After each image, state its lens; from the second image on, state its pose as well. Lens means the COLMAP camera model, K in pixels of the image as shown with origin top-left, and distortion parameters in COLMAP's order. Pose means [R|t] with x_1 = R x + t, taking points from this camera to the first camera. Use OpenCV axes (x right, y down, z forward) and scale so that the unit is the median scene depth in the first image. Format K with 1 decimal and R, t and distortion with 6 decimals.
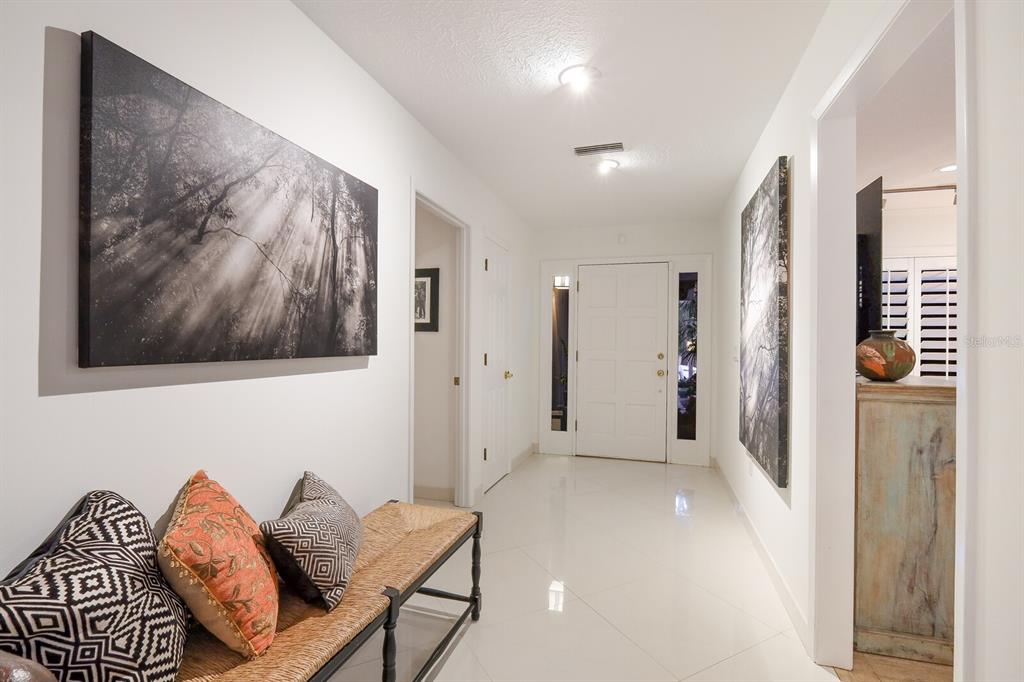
lens RADIAL K [[445.9, 0, 509.3], [0, 445.9, 336.7], [0, 0, 1]] dist [0.012824, 0.000360]
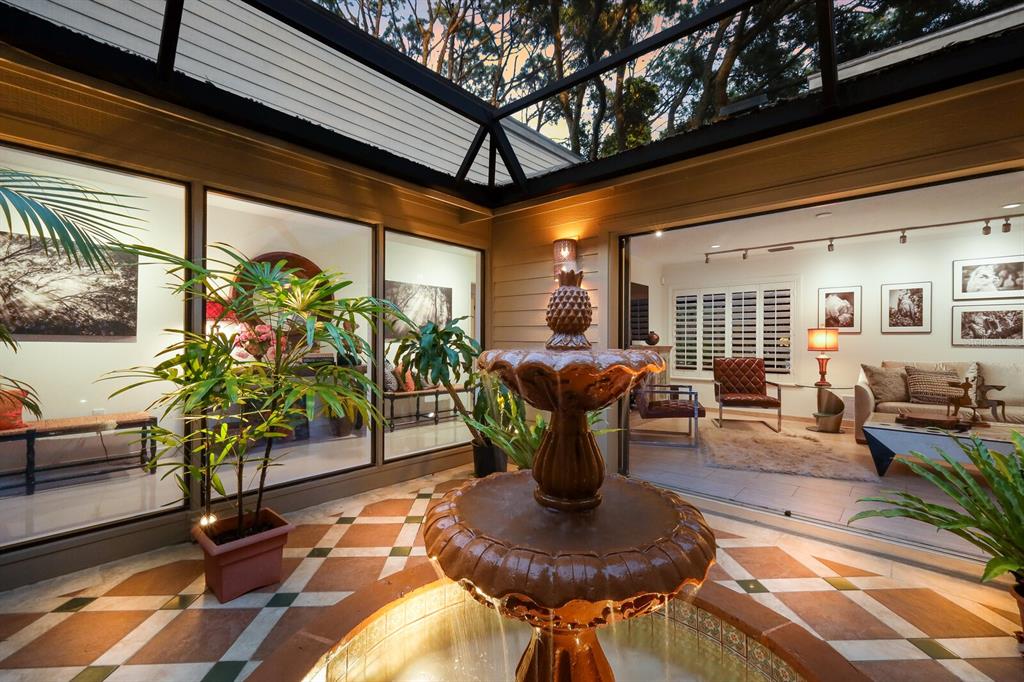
lens RADIAL K [[445.9, 0, 515.6], [0, 445.9, 338.2], [0, 0, 1]] dist [0.012824, 0.000360]
pose [[0.893803, -0.007496, -0.448398, 1.739649], [0.008258, 0.999966, -0.000258, 0.041355], [0.448384, -0.003473, 0.893834, -1.869801]]
